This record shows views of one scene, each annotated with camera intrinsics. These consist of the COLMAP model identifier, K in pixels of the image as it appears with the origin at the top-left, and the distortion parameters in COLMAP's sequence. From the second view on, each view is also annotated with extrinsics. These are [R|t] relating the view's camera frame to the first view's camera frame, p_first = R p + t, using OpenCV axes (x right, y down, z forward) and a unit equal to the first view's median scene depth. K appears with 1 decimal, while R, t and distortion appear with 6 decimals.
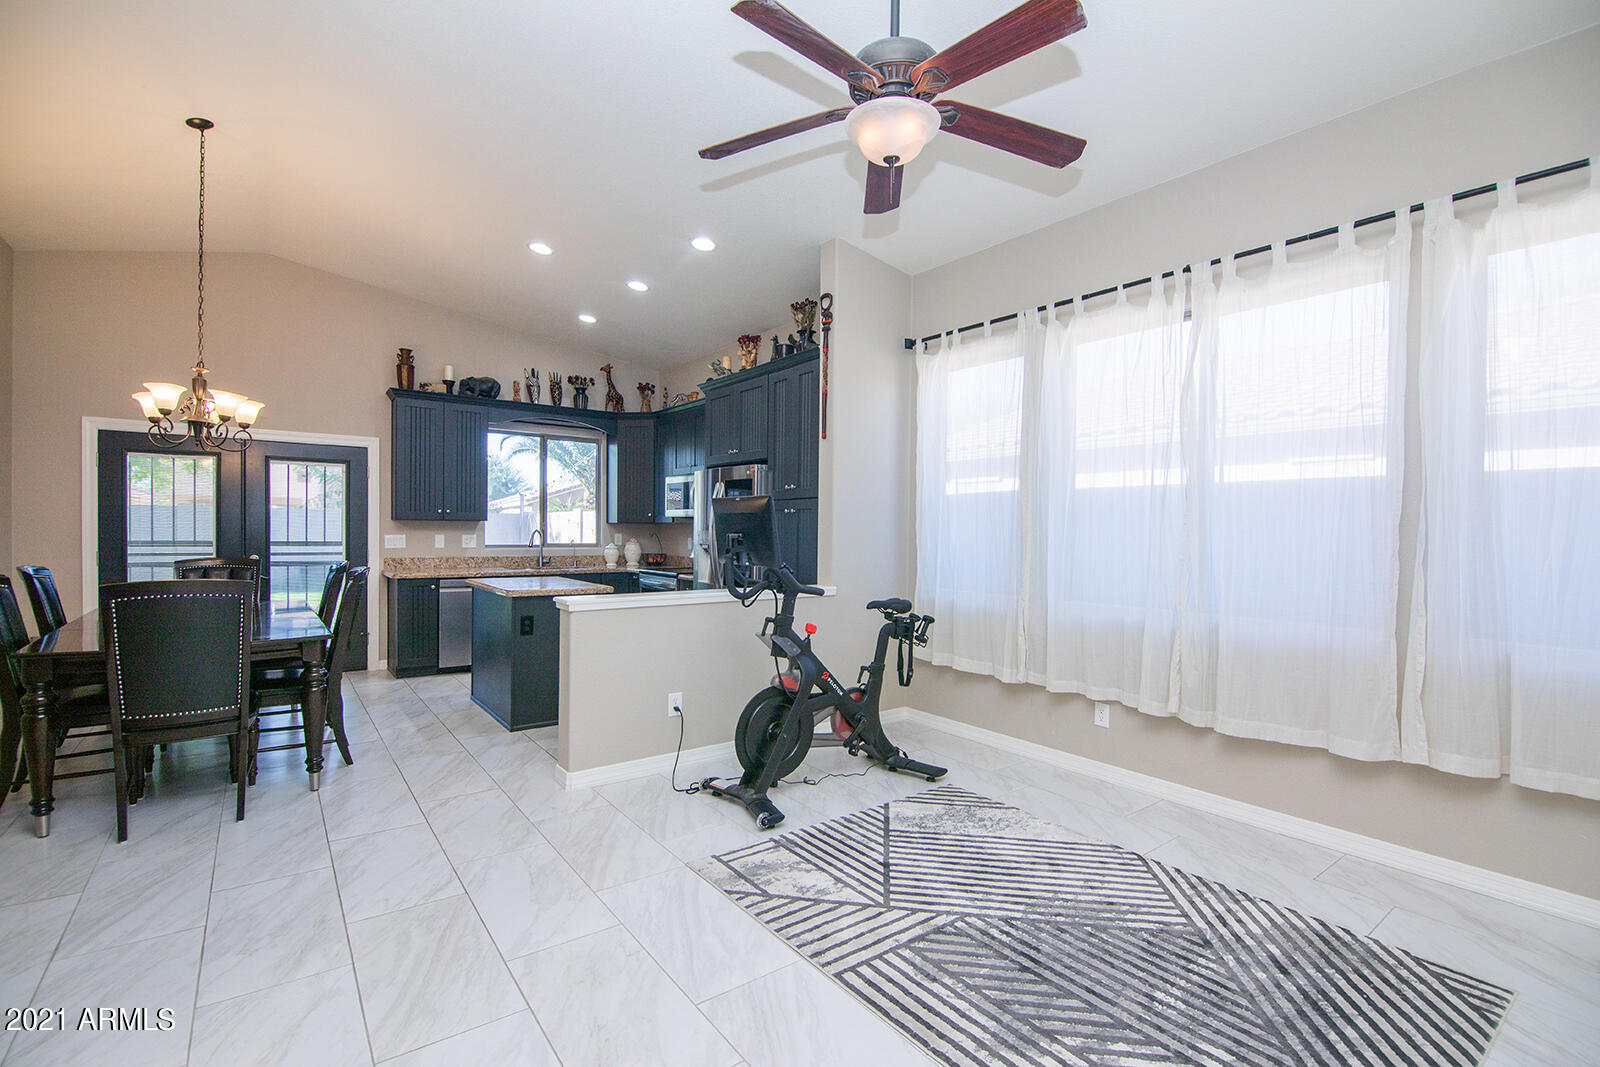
lens RADIAL K [[718.7, 0, 804.2], [0, 718.7, 538.8], [0, 0, 1]] dist [-0.000988, -0.011897]
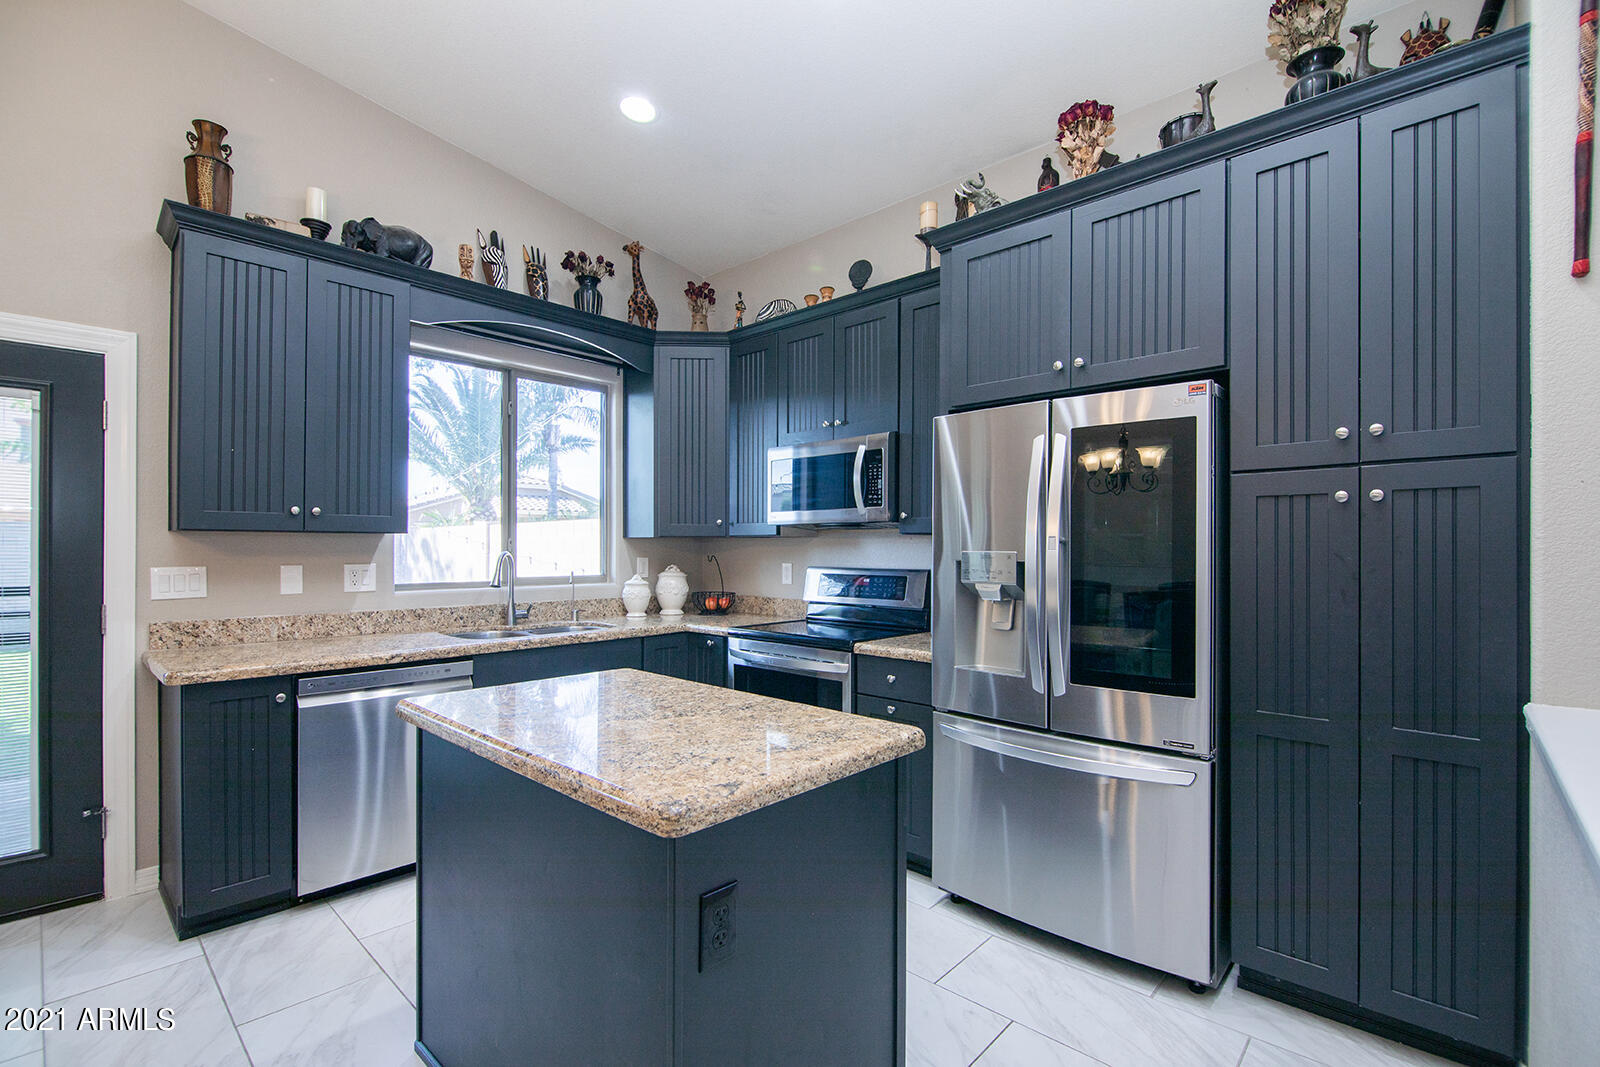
lens RADIAL K [[723.2, 0, 800.5], [0, 723.2, 547.3], [0, 0, 1]] dist [0.001511, -0.009374]
pose [[0.984123, -0.007416, 0.177335, -0.287010], [0.010273, 0.999832, -0.015198, -0.006787], [-0.177193, 0.016778, 0.984033, 0.521550]]
